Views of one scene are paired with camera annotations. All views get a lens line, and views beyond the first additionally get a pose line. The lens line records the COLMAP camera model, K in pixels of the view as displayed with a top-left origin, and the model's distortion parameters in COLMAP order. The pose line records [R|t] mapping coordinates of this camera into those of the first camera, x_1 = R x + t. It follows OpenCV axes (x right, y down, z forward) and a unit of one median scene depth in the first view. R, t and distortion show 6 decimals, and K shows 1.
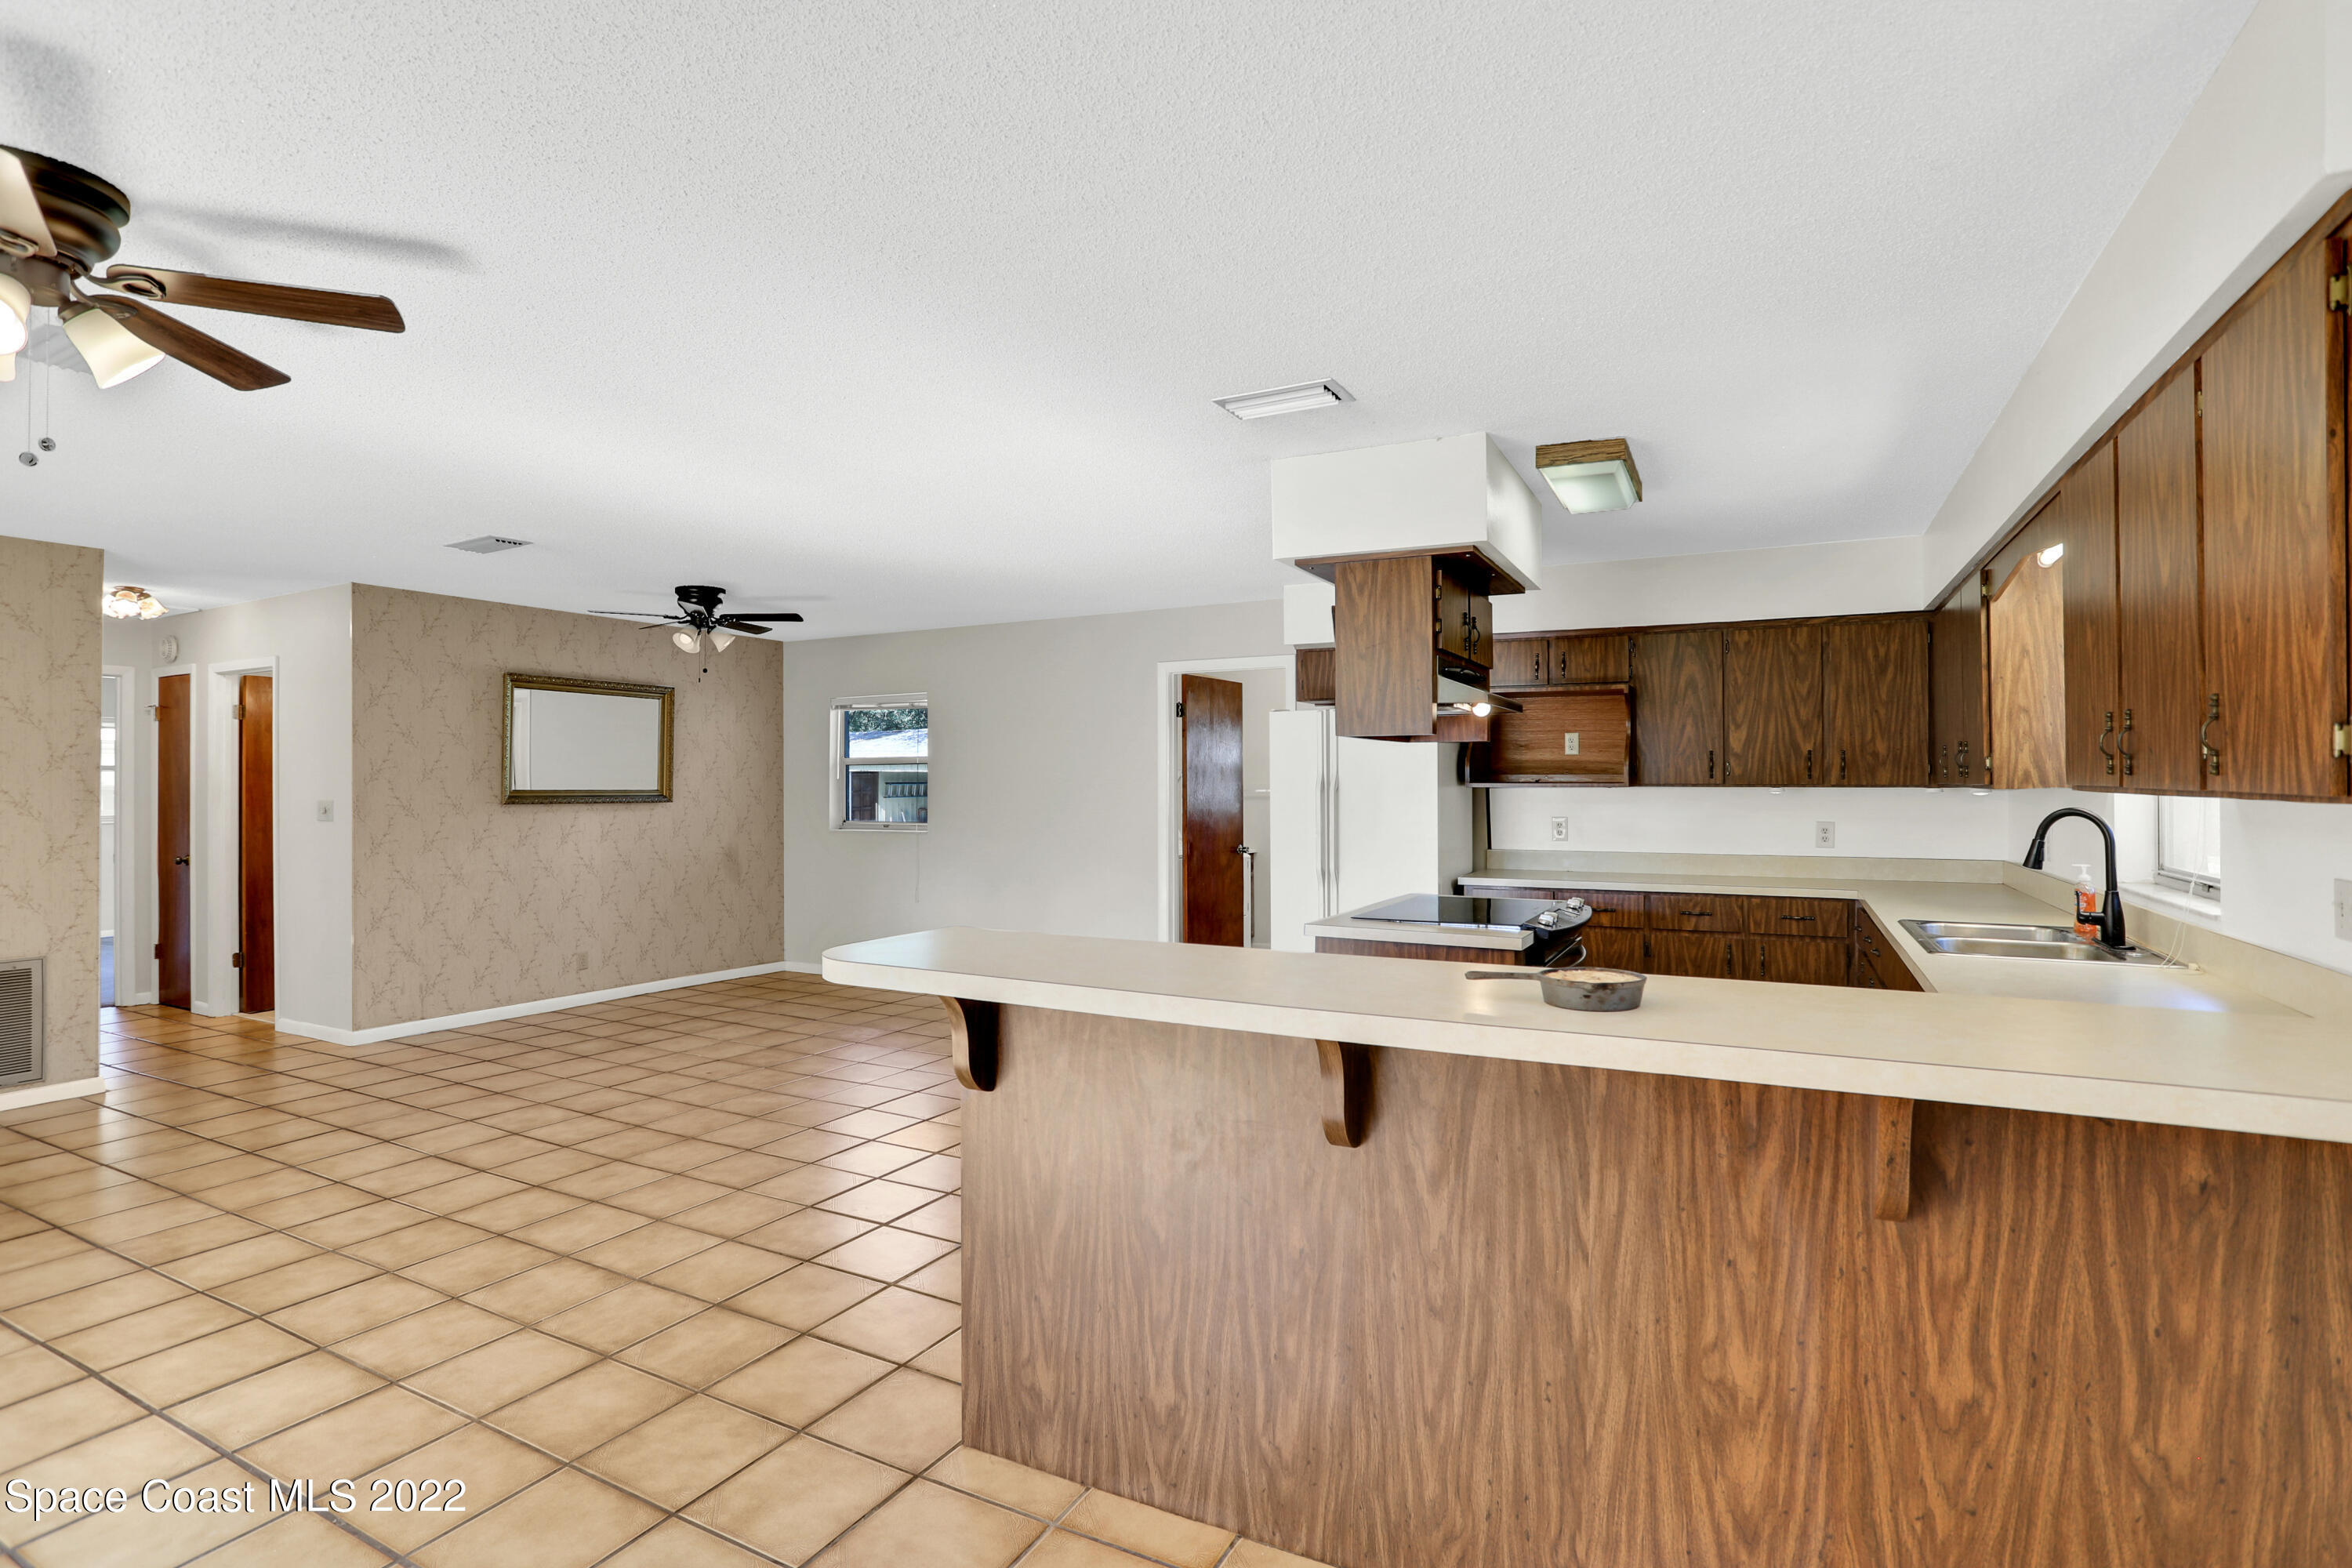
lens RADIAL K [[1149.5, 0, 1179.6], [0, 1149.5, 756.4], [0, 0, 1]] dist [-0.072744, 0.032183]
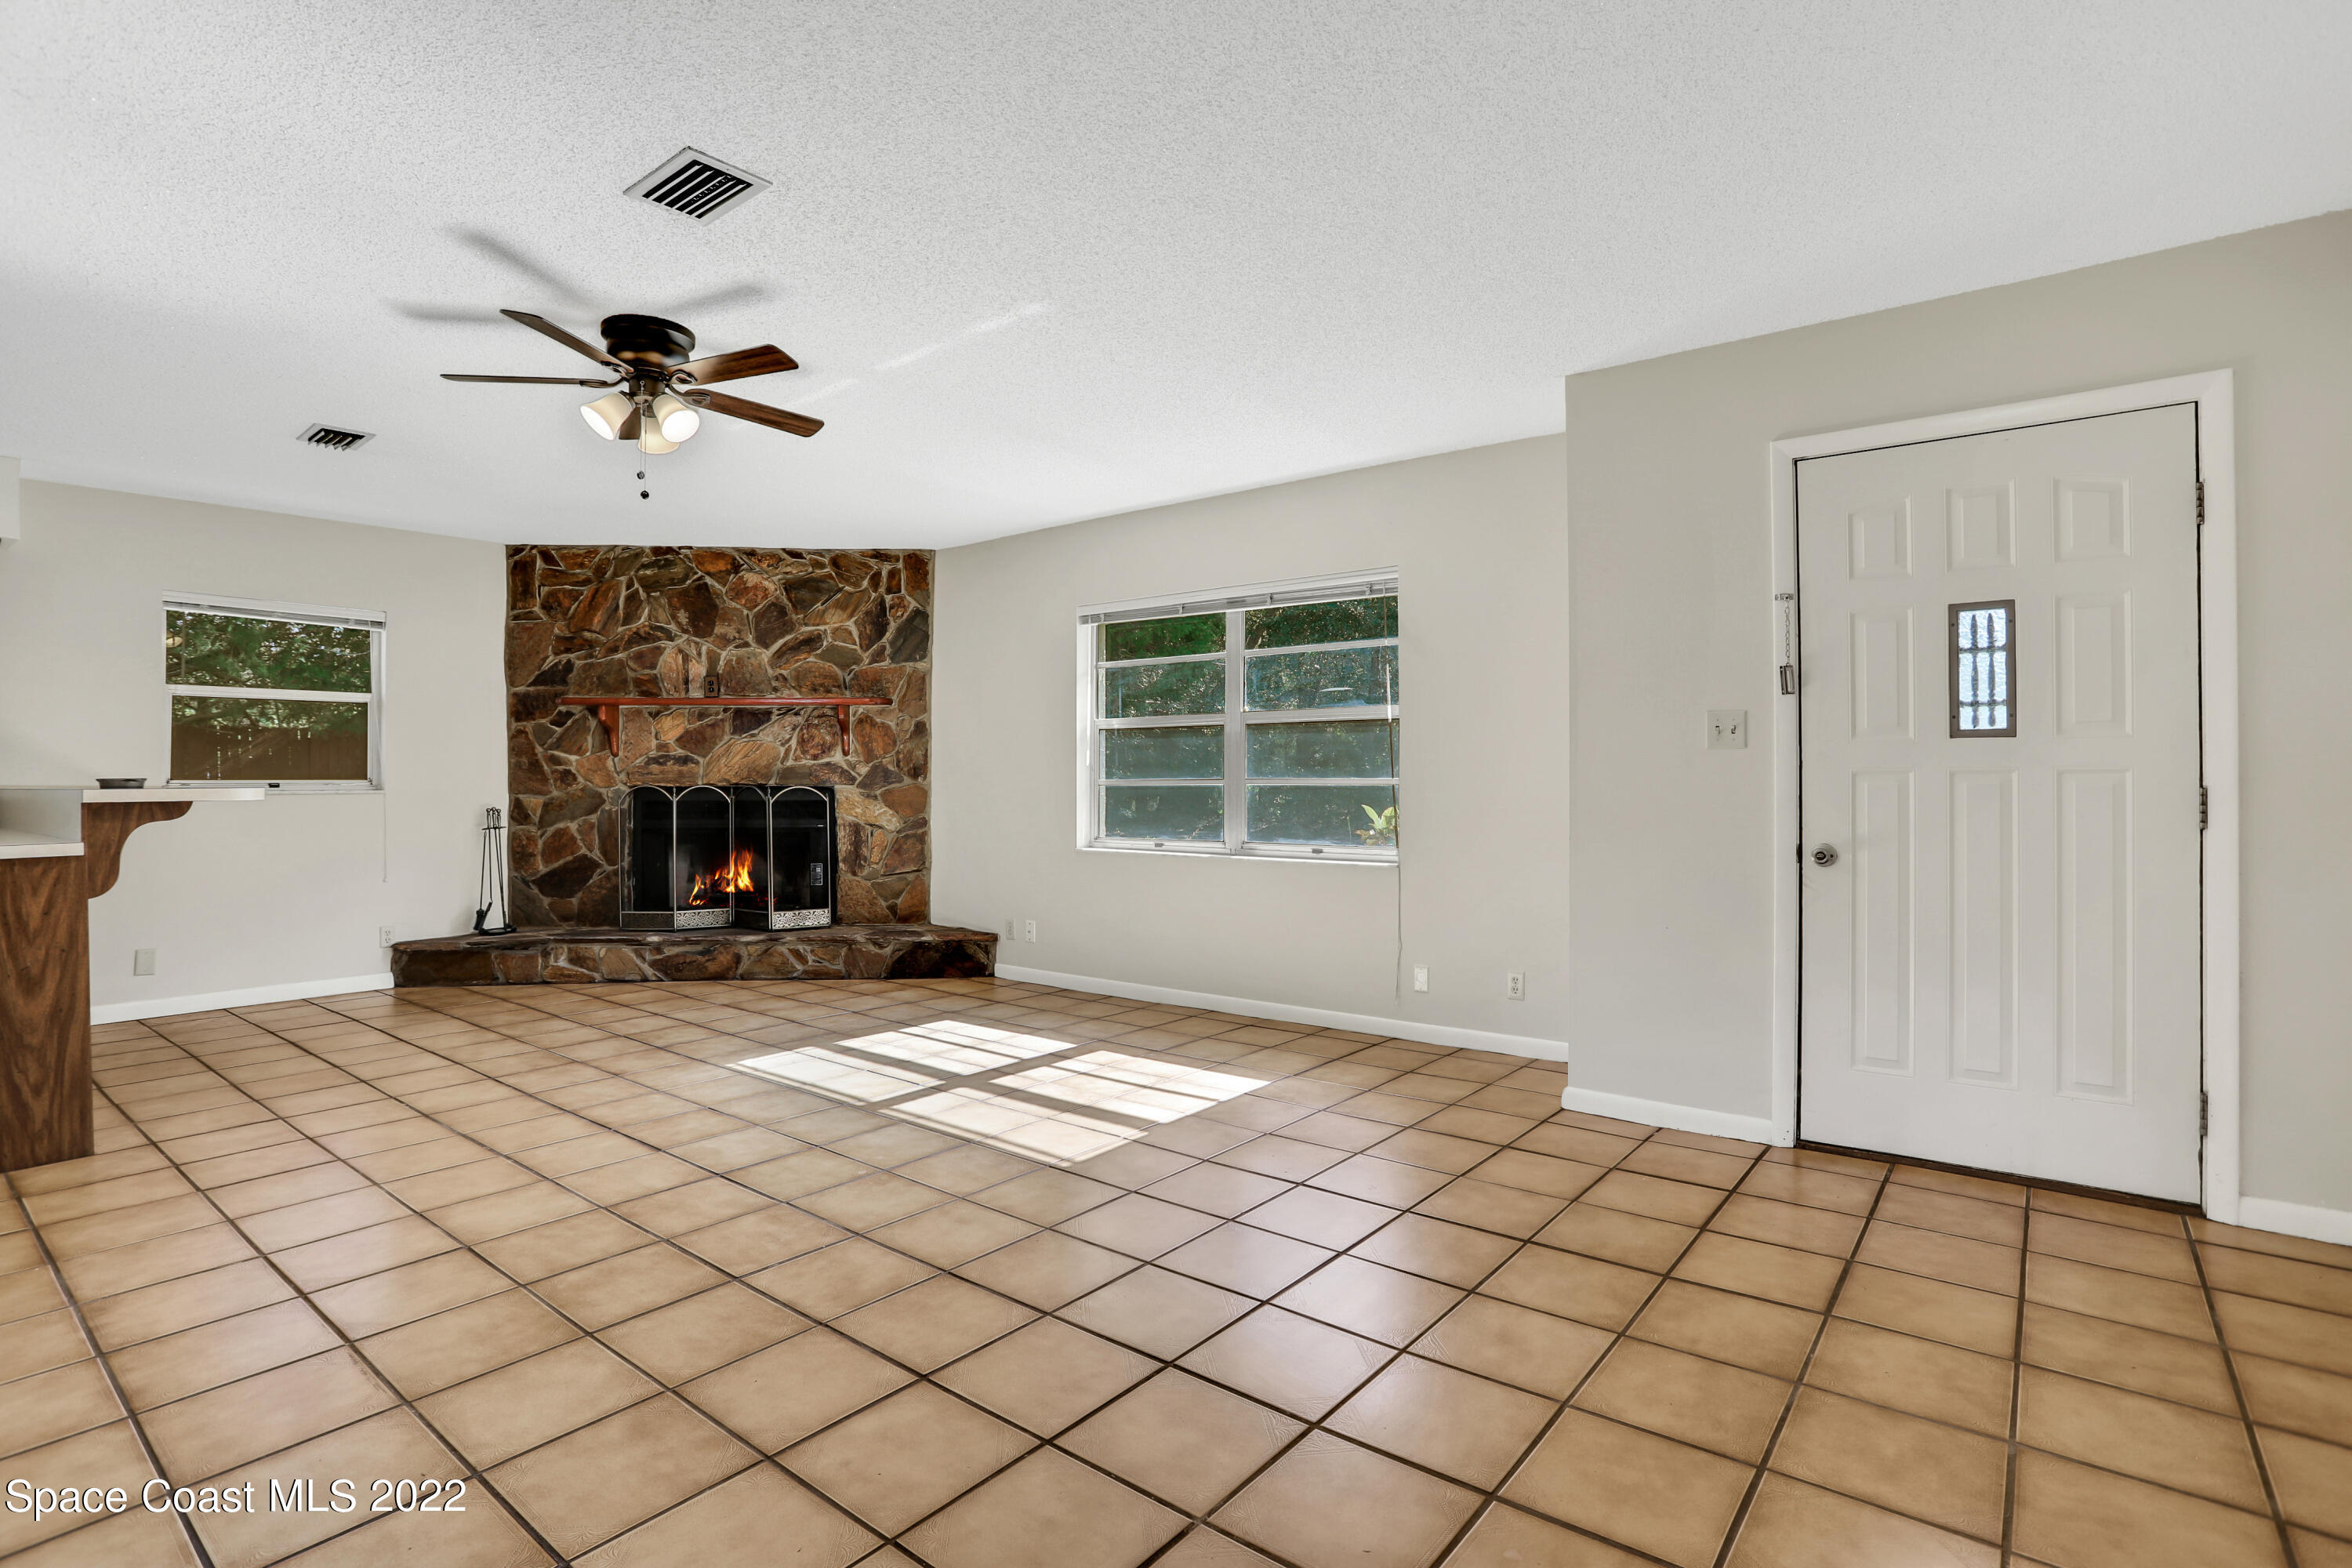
lens RADIAL K [[1149.5, 0, 1171.2], [0, 1149.5, 774.0], [0, 0, 1]] dist [-0.072744, 0.032183]
pose [[-0.981107, 0.007459, 0.193320, -0.962160], [0.002560, 0.999669, -0.025580, 0.091332], [-0.193447, -0.024602, -0.980802, 1.130068]]
